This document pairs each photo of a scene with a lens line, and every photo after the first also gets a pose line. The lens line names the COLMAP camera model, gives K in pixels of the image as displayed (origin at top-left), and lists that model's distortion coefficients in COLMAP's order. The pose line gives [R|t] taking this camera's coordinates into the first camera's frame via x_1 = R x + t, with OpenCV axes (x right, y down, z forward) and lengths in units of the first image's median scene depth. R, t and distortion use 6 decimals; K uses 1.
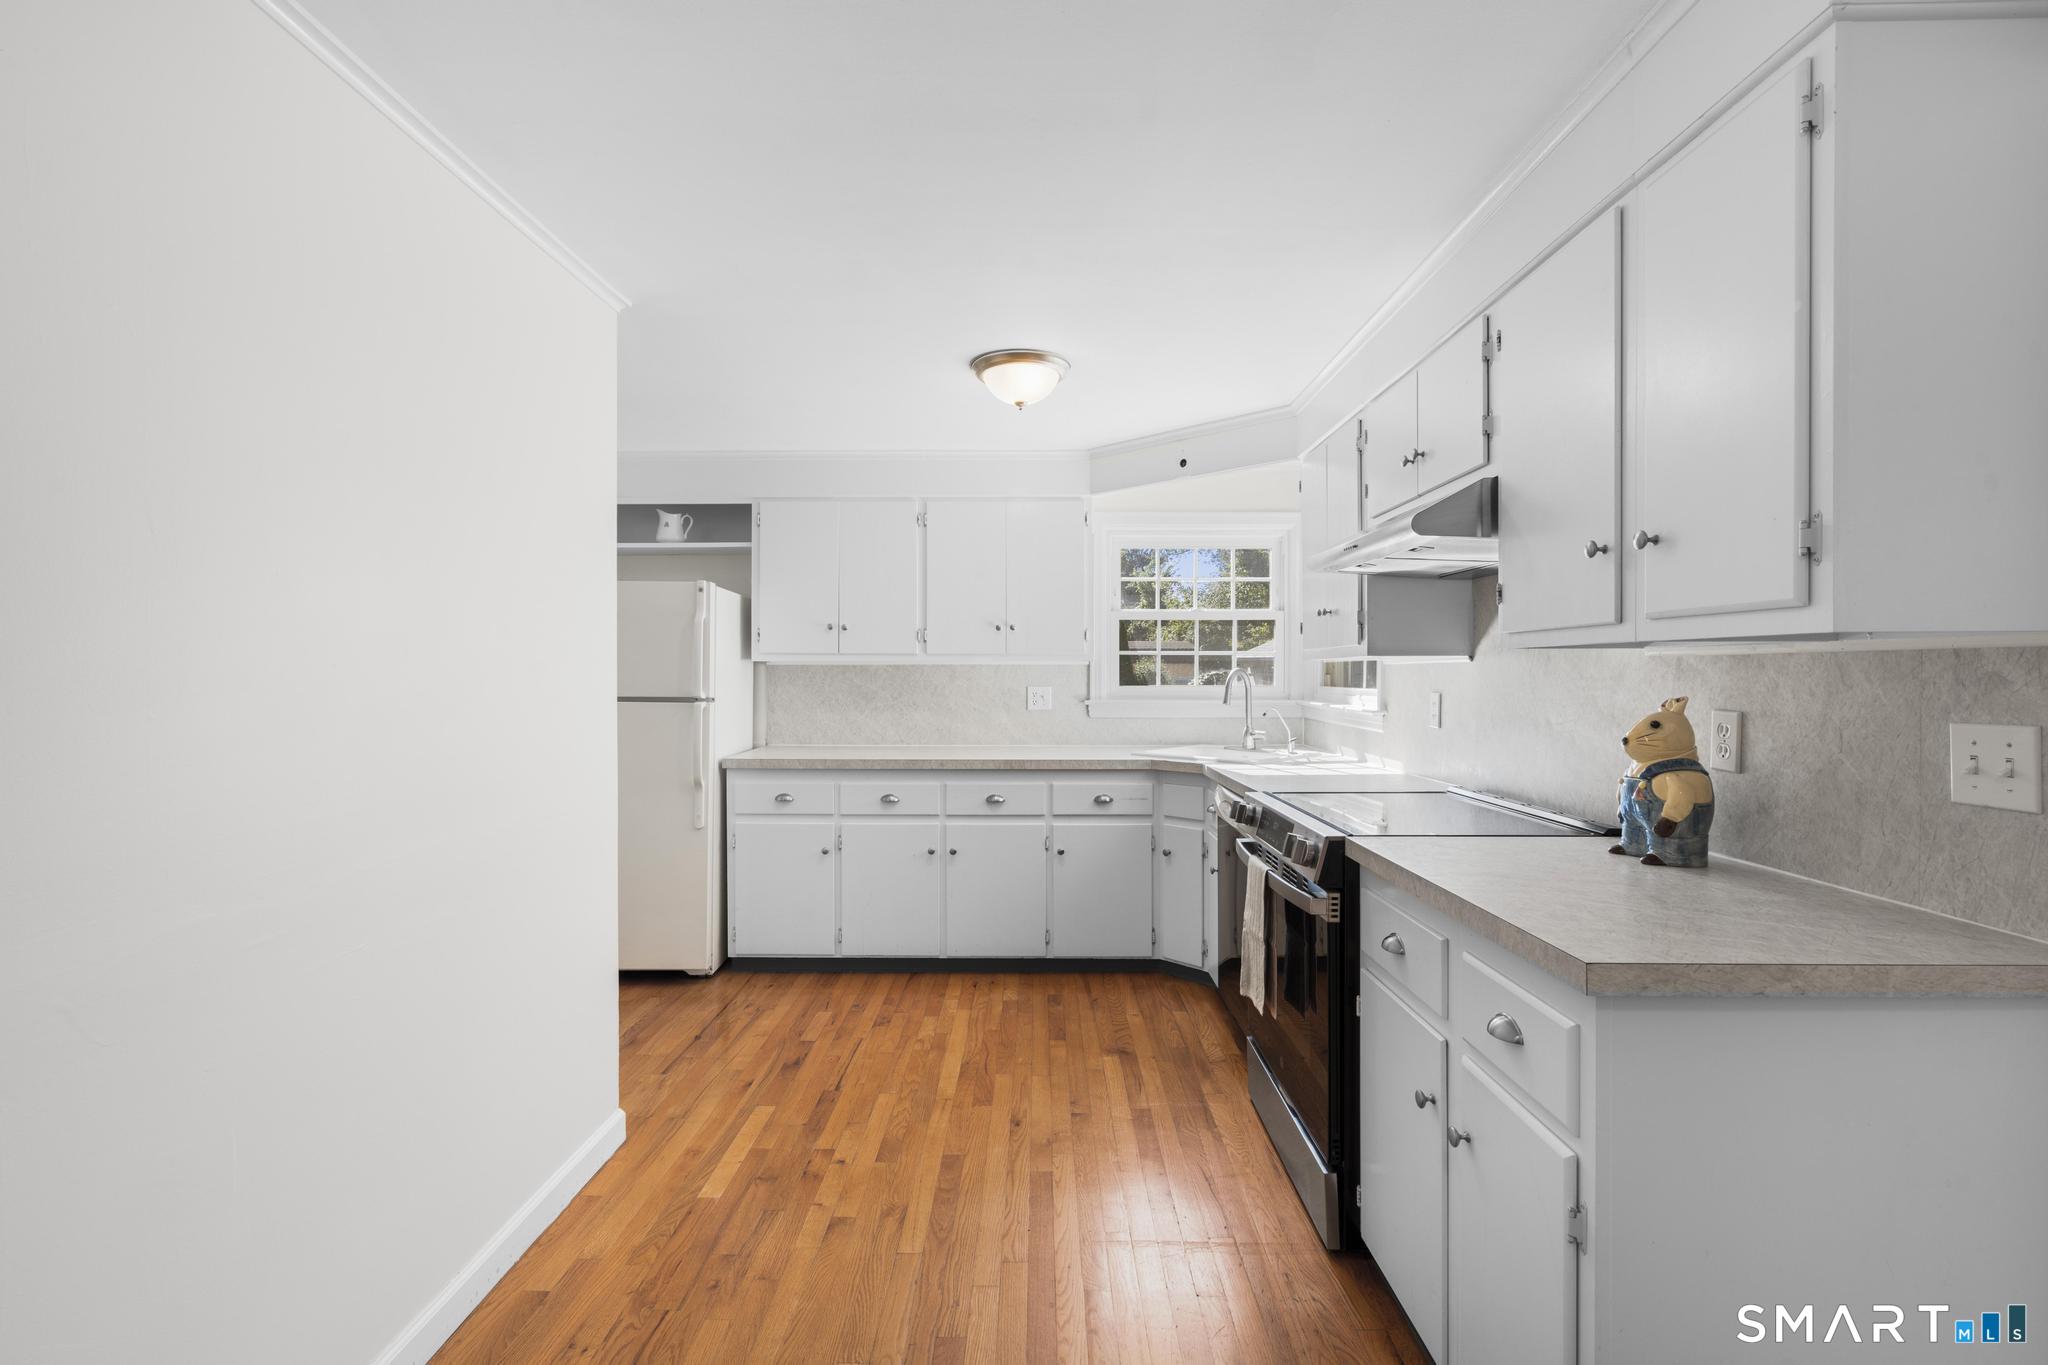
lens RADIAL K [[925.2, 0, 1024.5], [0, 925.2, 680.9], [0, 0, 1]] dist [-0.000850, -0.000393]
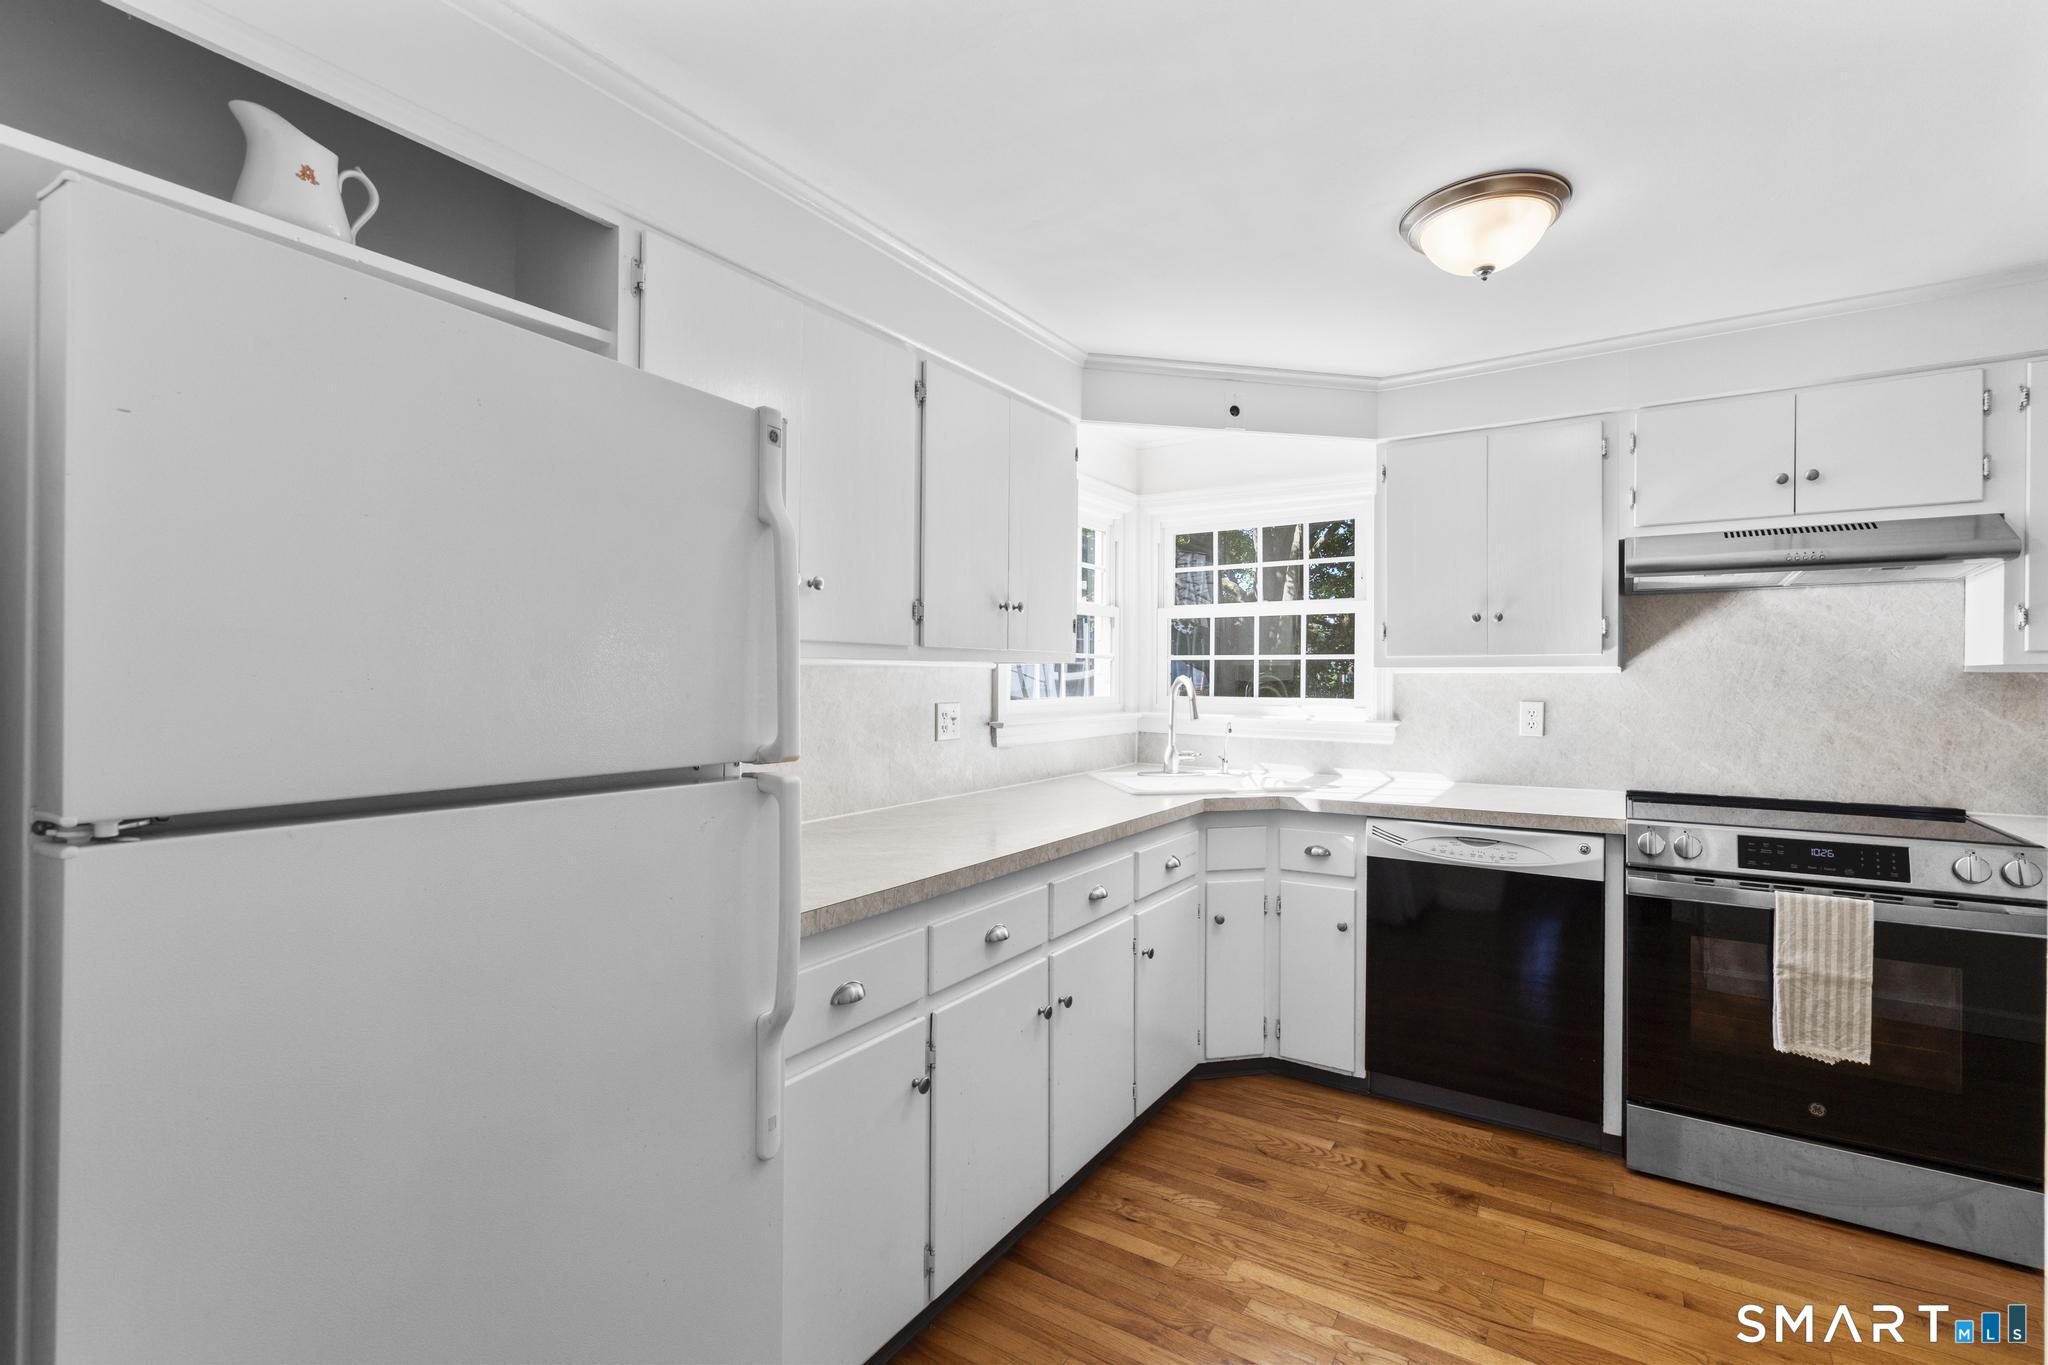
lens RADIAL K [[925.2, 0, 1019.7], [0, 925.2, 683.0], [0, 0, 1]] dist [-0.000850, -0.000393]
pose [[0.534673, -0.002034, 0.845056, -0.572590], [0.005729, 0.999983, -0.001218, -0.007861], [-0.845039, 0.005492, 0.534676, 0.732402]]
